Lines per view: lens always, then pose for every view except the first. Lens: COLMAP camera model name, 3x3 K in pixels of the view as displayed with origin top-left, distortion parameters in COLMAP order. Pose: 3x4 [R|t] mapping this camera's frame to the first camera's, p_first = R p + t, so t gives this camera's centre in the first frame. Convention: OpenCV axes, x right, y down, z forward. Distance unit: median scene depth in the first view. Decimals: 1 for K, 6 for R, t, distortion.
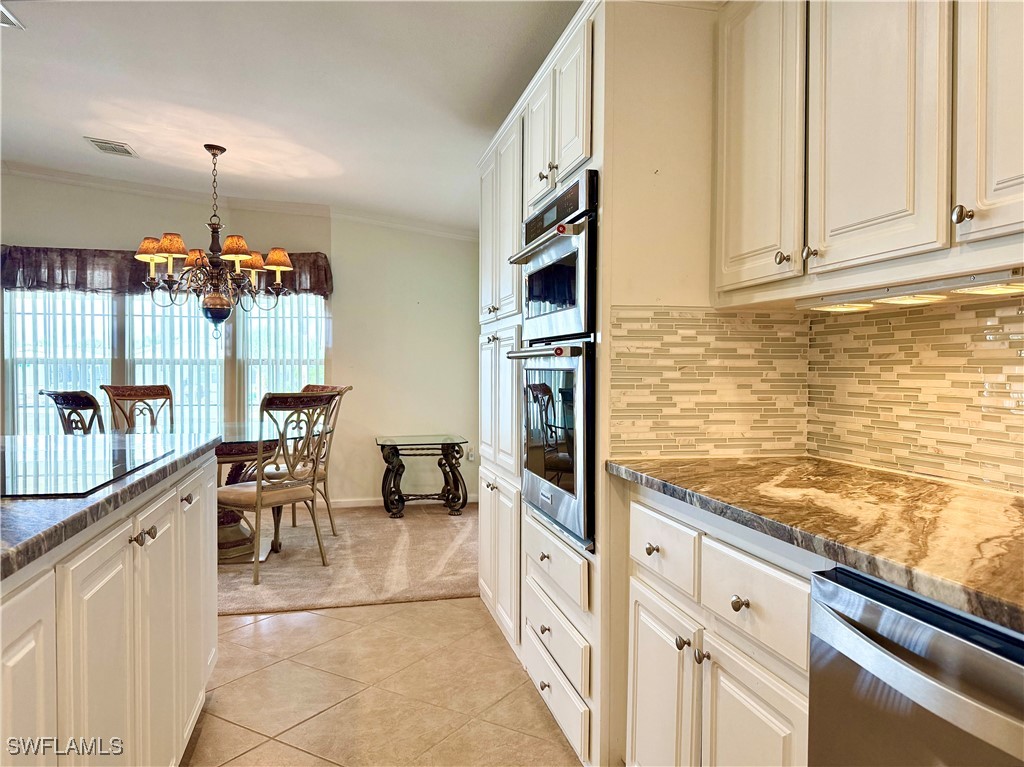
lens RADIAL K [[722.9, 0, 510.4], [0, 722.9, 384.8], [0, 0, 1]] dist [0.050511, -0.065543]
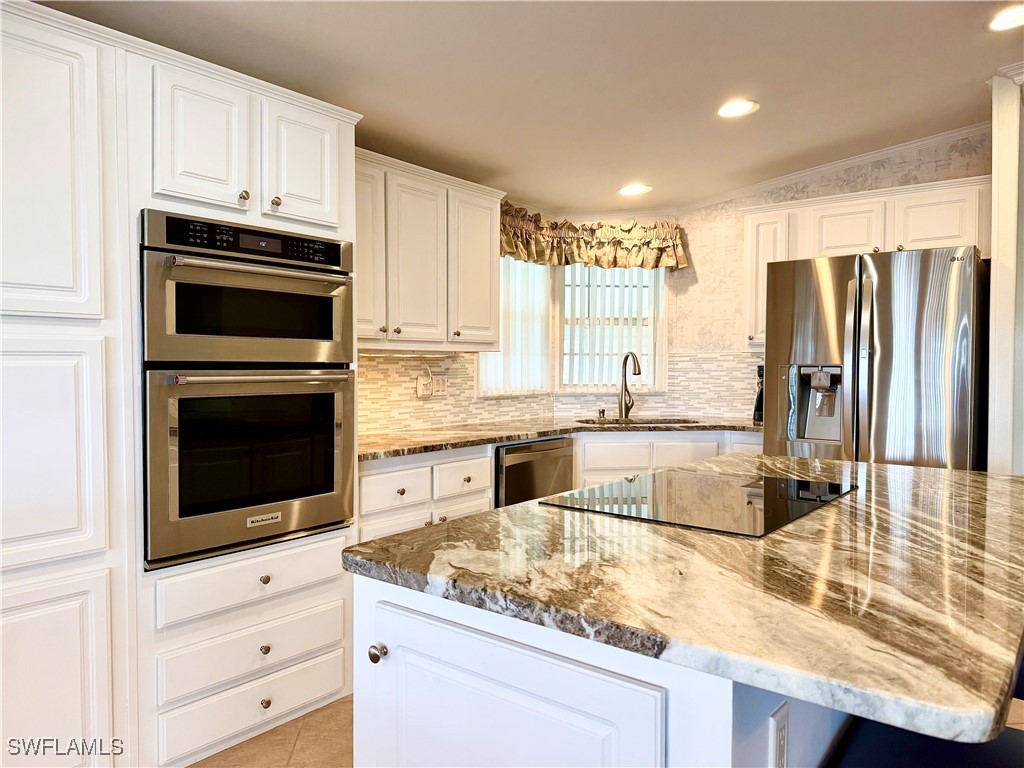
lens RADIAL K [[722.9, 0, 516.8], [0, 722.9, 387.3], [0, 0, 1]] dist [0.050511, -0.065543]
pose [[-0.624168, -0.031314, 0.780662, -1.118468], [0.013538, 0.998613, 0.050880, -0.089771], [-0.781173, 0.042326, -0.622879, 1.566751]]
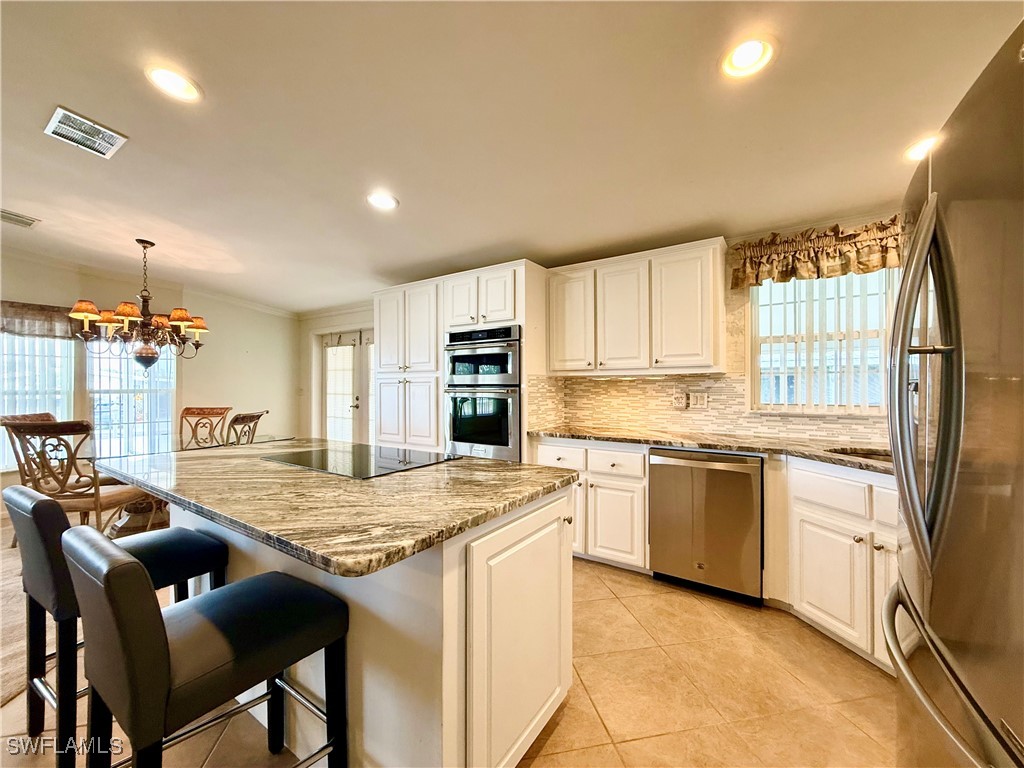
lens RADIAL K [[407.4, 0, 507.5], [0, 407.4, 383.7], [0, 0, 1]] dist [-0.000710, -0.000465]
pose [[0.738406, -0.004008, 0.674344, -0.923890], [0.023838, 0.999513, -0.020162, -0.044205], [-0.673935, 0.030962, 0.738142, -0.089112]]
